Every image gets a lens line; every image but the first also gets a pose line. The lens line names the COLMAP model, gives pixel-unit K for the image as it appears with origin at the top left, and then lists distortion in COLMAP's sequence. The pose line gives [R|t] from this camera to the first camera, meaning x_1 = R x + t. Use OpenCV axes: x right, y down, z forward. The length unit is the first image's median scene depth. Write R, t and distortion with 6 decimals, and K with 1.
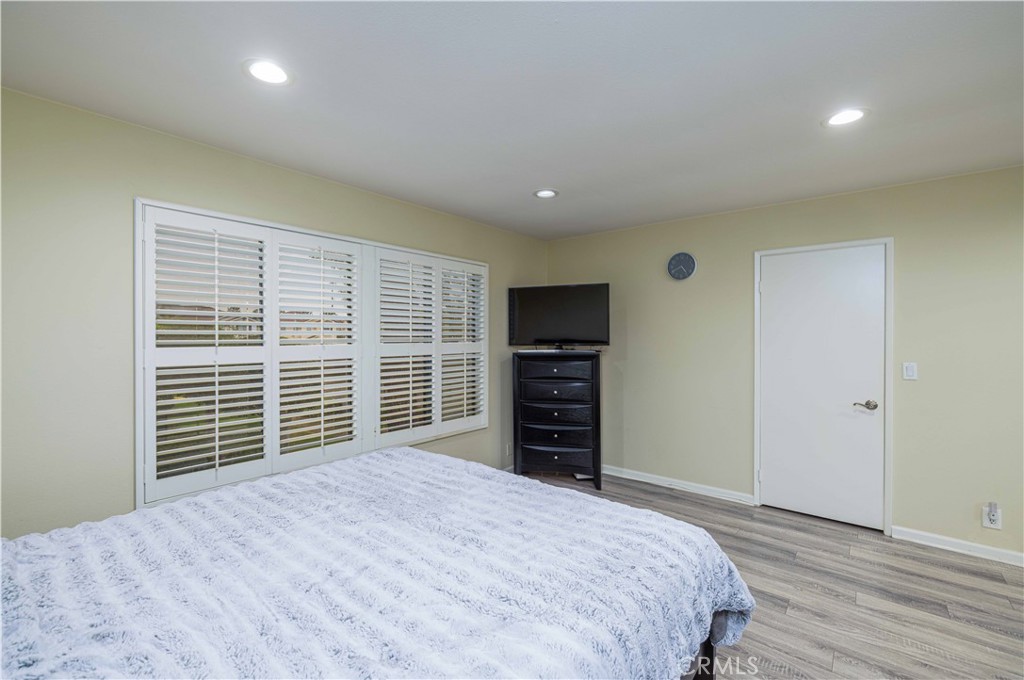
lens RADIAL K [[431.7, 0, 510.0], [0, 431.7, 342.3], [0, 0, 1]] dist [-0.004908, -0.000649]
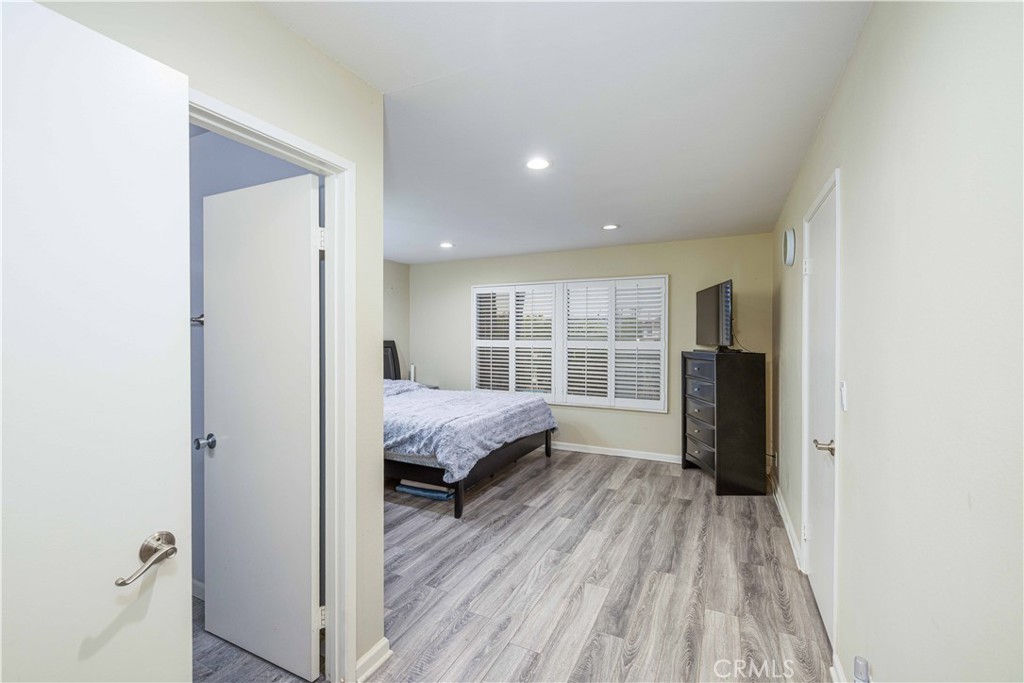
lens RADIAL K [[431.7, 0, 509.1], [0, 431.7, 335.6], [0, 0, 1]] dist [-0.004908, -0.000649]
pose [[0.241223, 0.005974, -0.970451, 1.485962], [-0.016281, 0.999865, 0.002108, -0.017624], [0.970333, 0.015291, 0.241288, 0.435166]]
